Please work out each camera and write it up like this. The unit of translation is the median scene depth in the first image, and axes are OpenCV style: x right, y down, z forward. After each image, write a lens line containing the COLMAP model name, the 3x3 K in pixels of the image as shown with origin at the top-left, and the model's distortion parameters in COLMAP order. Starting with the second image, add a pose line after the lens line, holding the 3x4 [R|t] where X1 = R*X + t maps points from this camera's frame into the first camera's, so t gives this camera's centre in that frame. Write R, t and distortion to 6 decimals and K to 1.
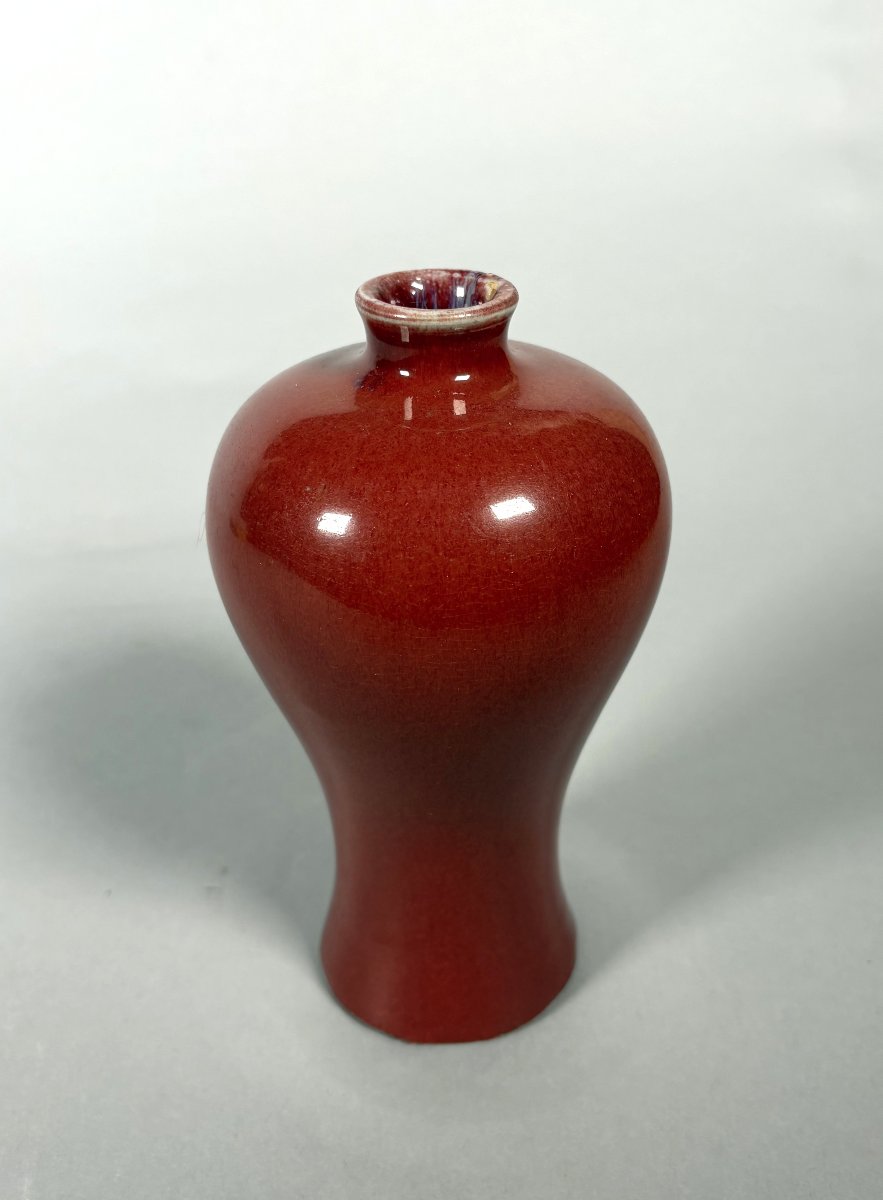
lens RADIAL K [[1076.9, 0, 432.8], [0, 1076.9, 596.0], [0, 0, 1]] dist [0.001846, 0.027595]
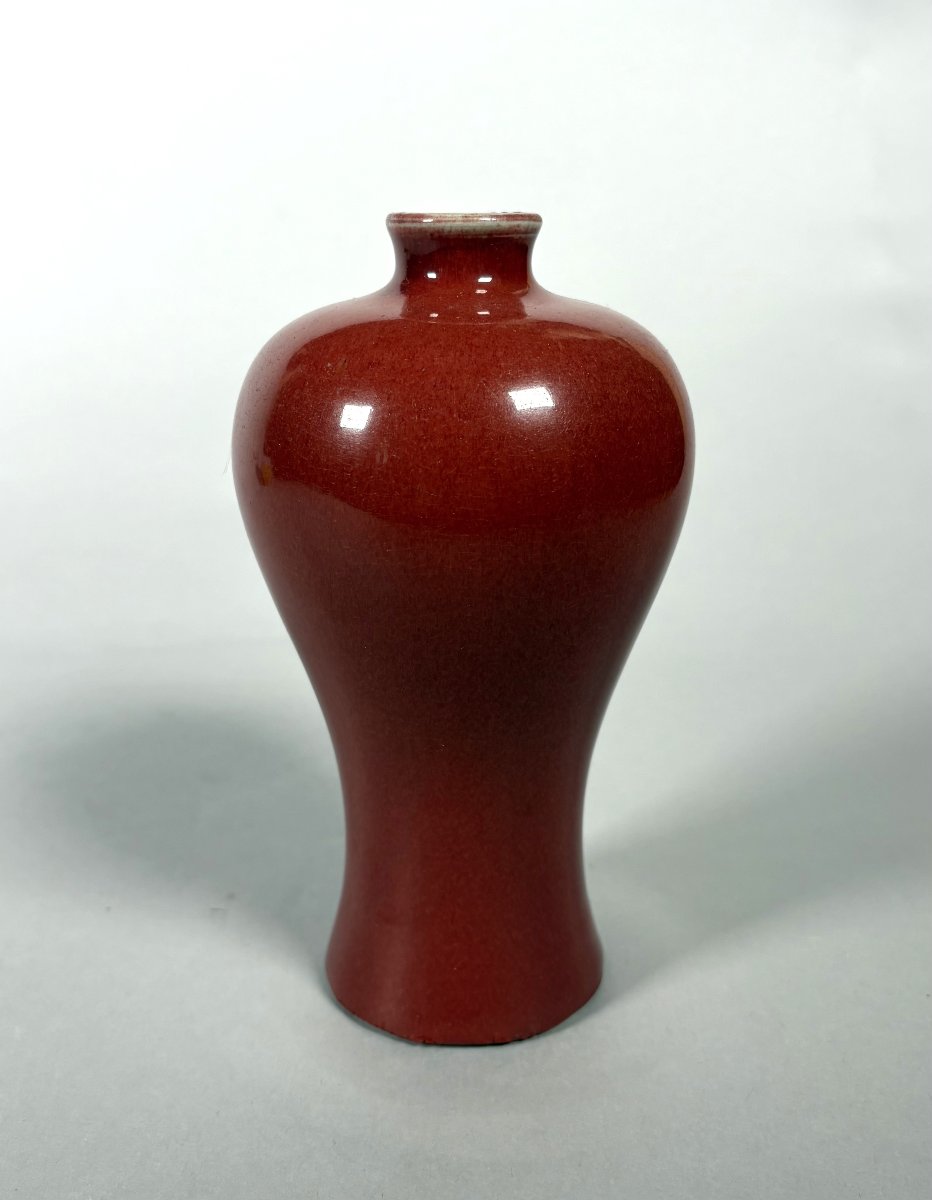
lens RADIAL K [[1093.2, 0, 422.6], [0, 1093.2, 524.9], [0, 0, 1]] dist [0.027690, 0.000000]
pose [[0.998304, 0.029914, -0.049940, 0.027703], [-0.038227, 0.983857, -0.174828, 0.215393], [0.043904, 0.176440, 0.983332, 0.007577]]
